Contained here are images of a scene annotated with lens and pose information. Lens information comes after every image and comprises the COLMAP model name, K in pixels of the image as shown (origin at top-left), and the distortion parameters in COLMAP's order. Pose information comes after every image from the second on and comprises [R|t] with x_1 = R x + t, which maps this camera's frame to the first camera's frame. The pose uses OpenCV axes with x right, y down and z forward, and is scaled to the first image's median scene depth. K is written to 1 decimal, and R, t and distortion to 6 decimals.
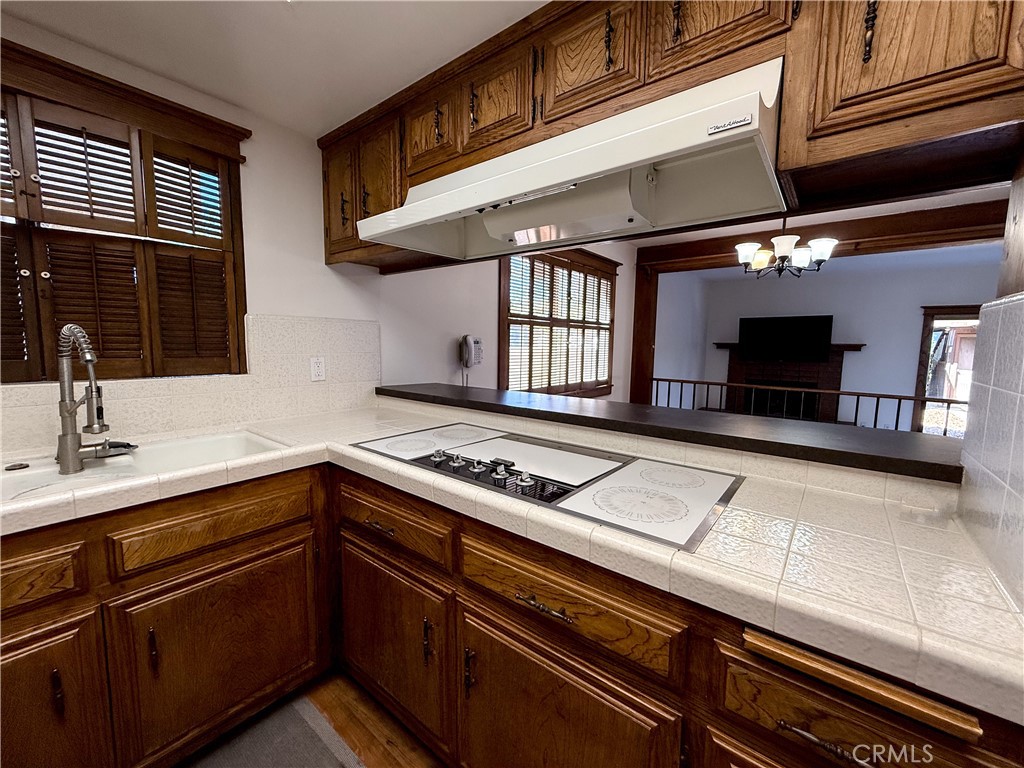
lens RADIAL K [[410.0, 0, 512.0], [0, 410.0, 384.0], [0, 0, 1]] dist [0.000930, -0.000160]
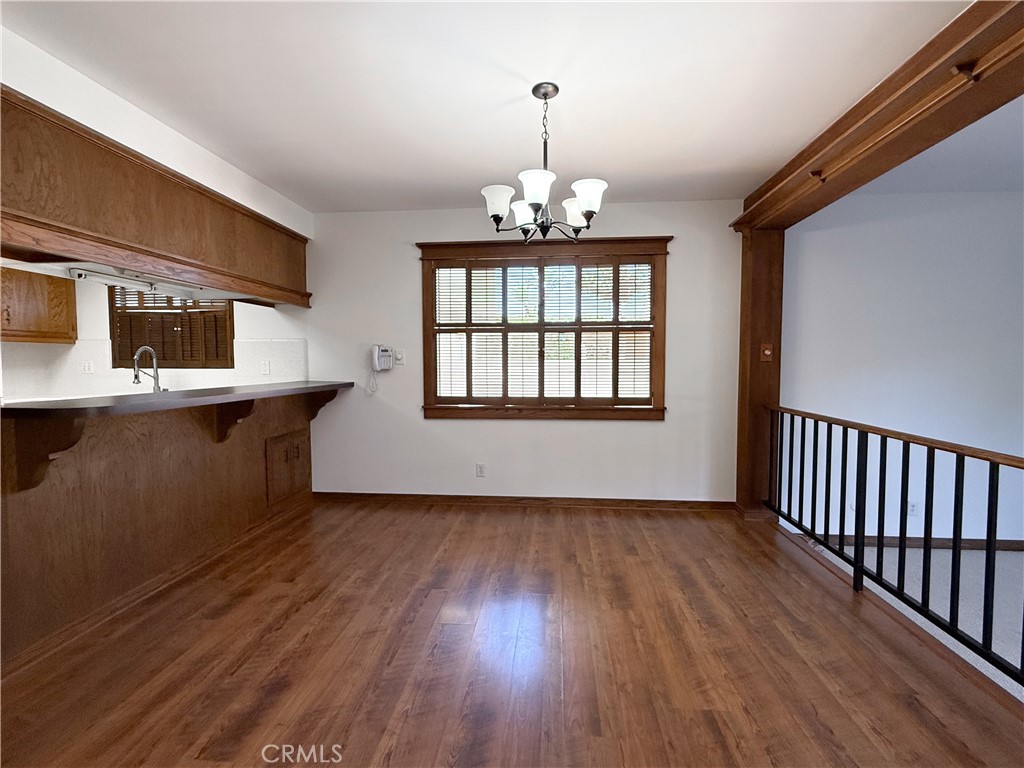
lens RADIAL K [[469.4, 0, 512.0], [0, 469.4, 384.0], [0, 0, 1]] dist [-0.000056, 0.000233]
pose [[0.549506, 0.025256, -0.835108, 2.670365], [-0.075048, 0.996995, -0.019229, -0.010209], [0.832112, 0.073239, 0.549750, 1.157038]]
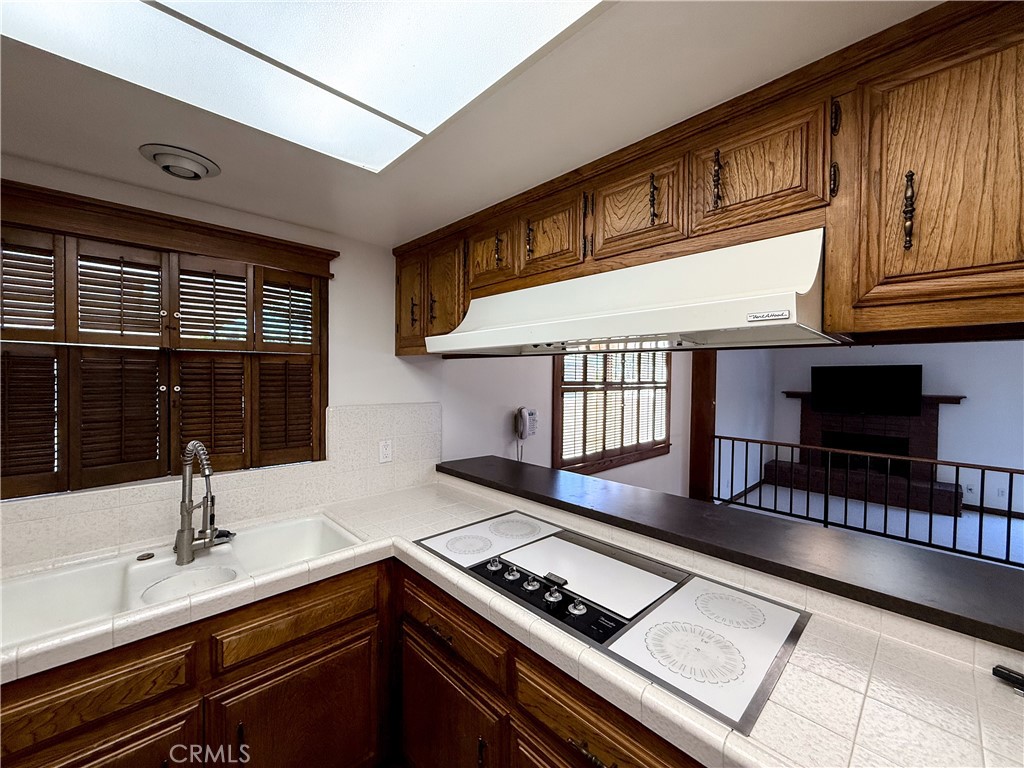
lens RADIAL K [[410.0, 0, 512.0], [0, 410.0, 384.0], [0, 0, 1]] dist [0.000930, -0.000160]
pose [[0.991222, -0.001716, -0.132201, 0.004767], [-0.009327, 0.996517, -0.082868, -0.189896], [0.131882, 0.083374, 0.987753, -0.069298]]
